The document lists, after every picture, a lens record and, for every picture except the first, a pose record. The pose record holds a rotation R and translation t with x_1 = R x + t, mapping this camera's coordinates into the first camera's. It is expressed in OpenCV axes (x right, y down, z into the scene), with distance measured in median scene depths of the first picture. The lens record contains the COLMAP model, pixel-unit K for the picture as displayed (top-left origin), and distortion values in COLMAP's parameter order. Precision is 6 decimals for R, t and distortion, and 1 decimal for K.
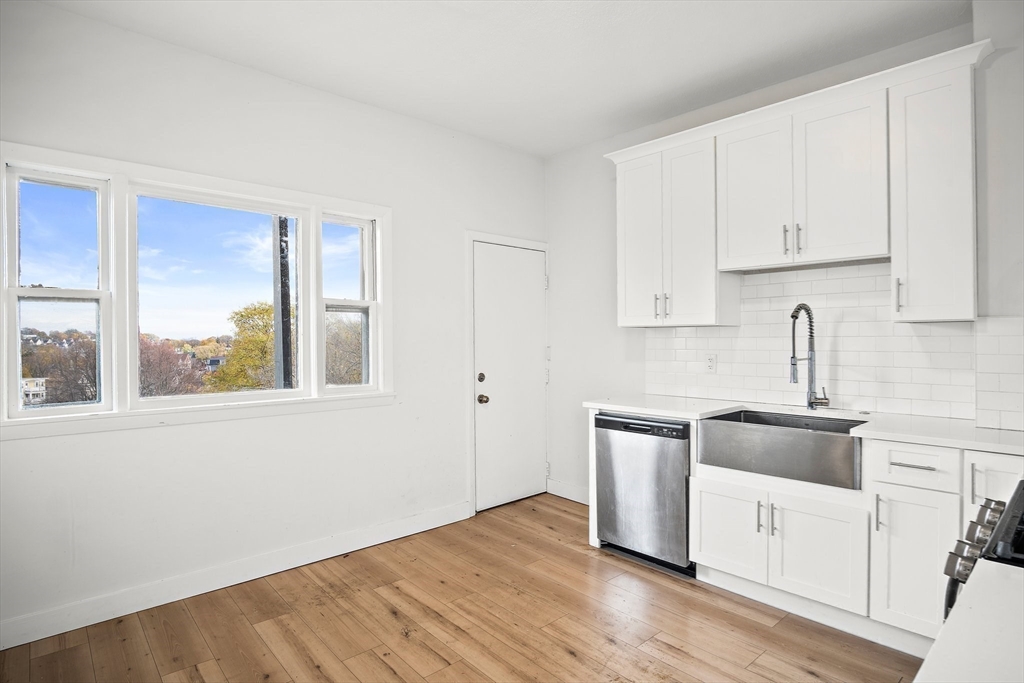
lens RADIAL K [[548.8, 0, 512.0], [0, 548.8, 341.5], [0, 0, 1]] dist [-0.031366, 0.000591]
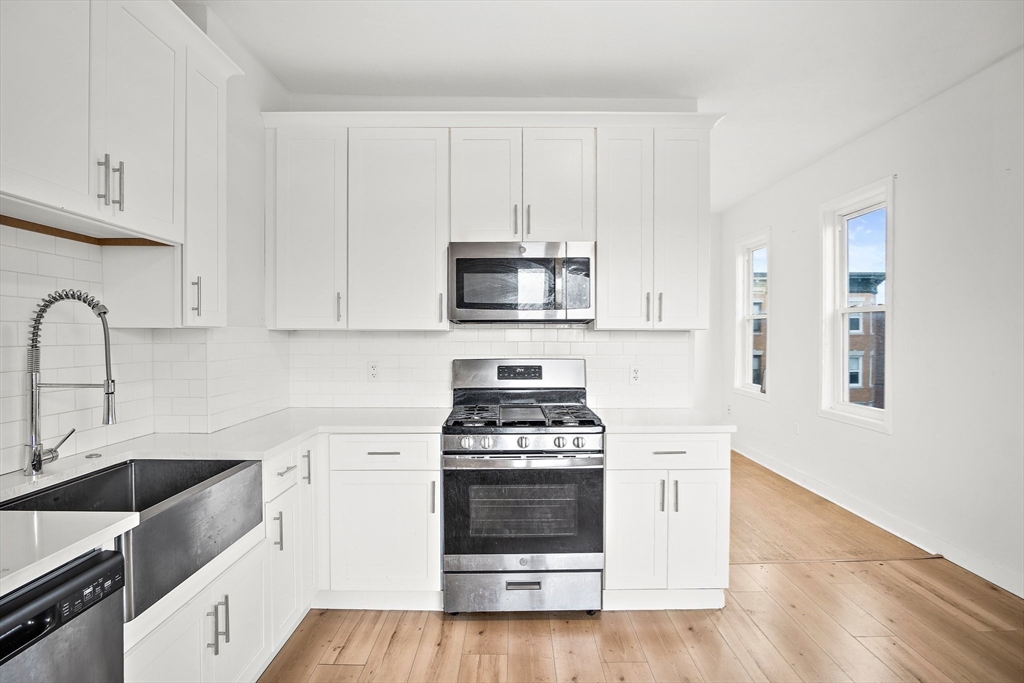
lens RADIAL K [[560.8, 0, 512.0], [0, 560.8, 341.5], [0, 0, 1]] dist [-0.031485, 0.002564]
pose [[-0.747226, 0.000011, 0.664570, -0.203196], [0.008715, 0.999914, 0.009783, -0.015840], [-0.664513, 0.013102, -0.747162, 1.091305]]
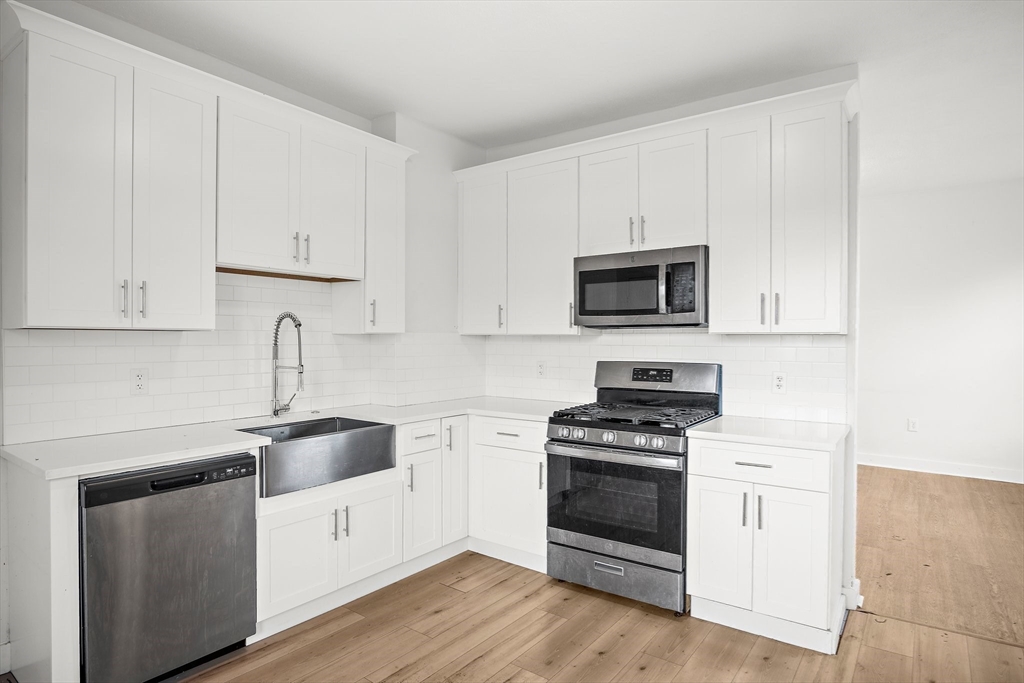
lens RADIAL K [[560.8, 0, 512.0], [0, 560.8, 341.5], [0, 0, 1]] dist [-0.031485, 0.002564]
pose [[-0.202927, 0.004266, 0.979185, -0.543404], [0.003671, 0.999987, -0.003596, -0.009839], [-0.979187, 0.002865, -0.202940, 0.778173]]
